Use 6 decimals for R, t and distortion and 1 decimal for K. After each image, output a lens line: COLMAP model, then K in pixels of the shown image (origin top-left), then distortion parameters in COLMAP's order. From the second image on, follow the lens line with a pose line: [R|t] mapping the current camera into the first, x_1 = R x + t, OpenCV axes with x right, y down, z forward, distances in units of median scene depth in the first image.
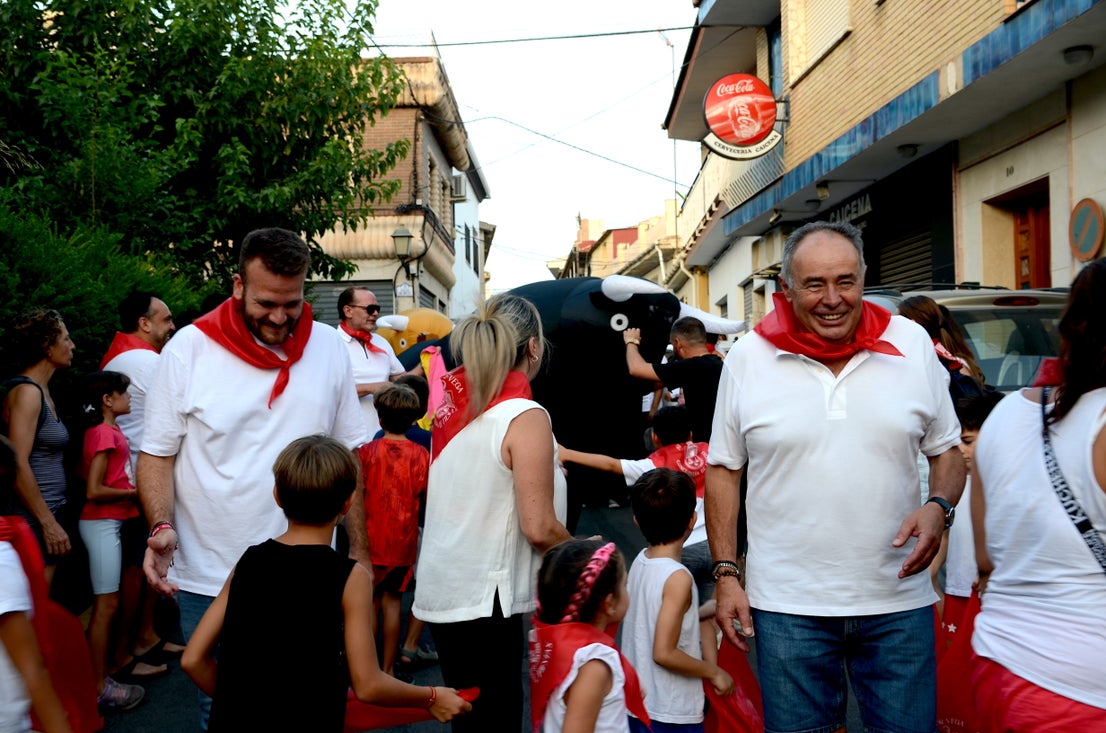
lens RADIAL K [[2333.1, 0, 553.0], [0, 2333.1, 366.5], [0, 0, 1]] dist [0.277371, 0.075659]
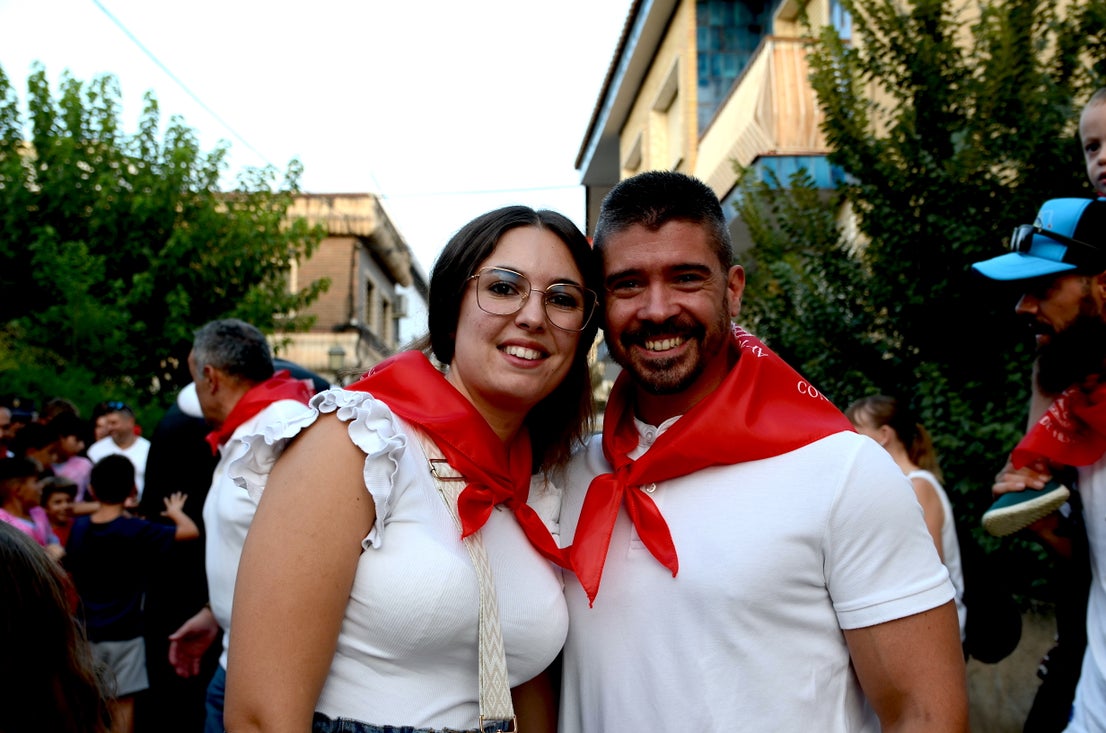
lens RADIAL K [[2333.1, 0, 553.0], [0, 2333.1, 366.5], [0, 0, 1]] dist [0.277371, 0.075659]
pose [[0.999586, 0.022367, 0.018107, 0.017701], [-0.021488, 0.998645, -0.047388, 0.001202], [-0.019143, 0.046979, 0.998712, -0.108448]]
